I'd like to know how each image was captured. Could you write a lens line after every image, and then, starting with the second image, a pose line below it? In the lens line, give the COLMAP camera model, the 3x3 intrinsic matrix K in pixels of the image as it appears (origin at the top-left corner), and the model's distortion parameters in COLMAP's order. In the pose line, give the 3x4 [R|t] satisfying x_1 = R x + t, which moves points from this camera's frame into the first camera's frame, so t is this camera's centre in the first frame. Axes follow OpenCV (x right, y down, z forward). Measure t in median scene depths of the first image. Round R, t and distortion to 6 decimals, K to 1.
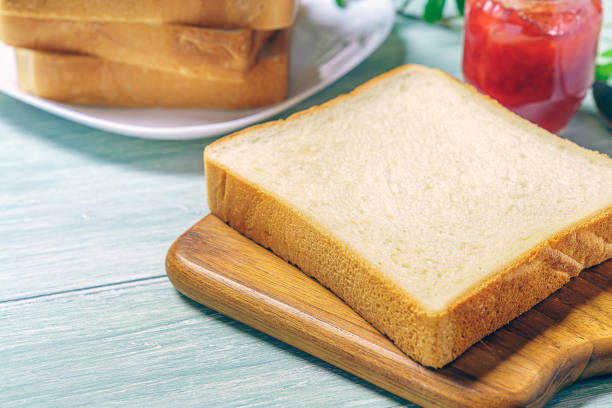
lens RADIAL K [[1239.7, 0, 280.5], [0, 1239.7, 206.8], [0, 0, 1]] dist [0.020294, 0.000000]
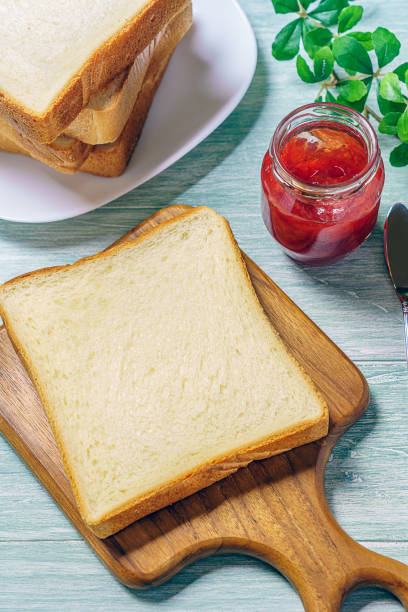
lens RADIAL K [[1200.1, 0, 189.2], [0, 1200.1, 317.4], [0, 0, 1]] dist [-0.007562, 0.000000]
pose [[0.963216, 0.216261, -0.159517, 0.338049], [-0.102931, 0.845240, 0.524380, -0.704336], [0.248233, -0.488673, 0.836409, 0.014137]]
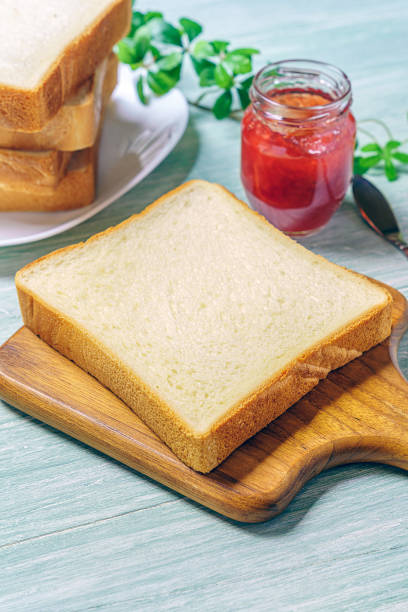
lens RADIAL K [[1044.0, 0, 204.5], [0, 1044.0, 311.5], [0, 0, 1]] dist [0.011879, 0.000000]
pose [[0.998162, -0.036990, 0.048014, 0.071894], [0.029315, 0.987988, 0.151725, -0.162989], [-0.053049, -0.150038, 0.987256, 0.003019]]
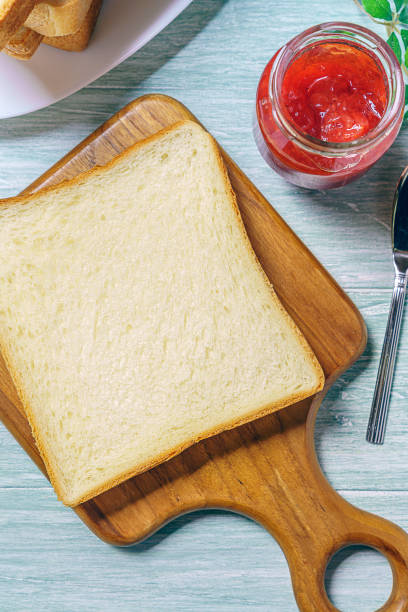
lens RADIAL K [[1044.0, 0, 209.5], [0, 1044.0, 340.6], [0, 0, 1]] dist [0.011879, 0.000000]
pose [[0.967077, 0.254379, 0.007314, 0.185048], [-0.152703, 0.557064, 0.816309, -0.789898], [0.203577, -0.790551, 0.577569, 0.458495]]
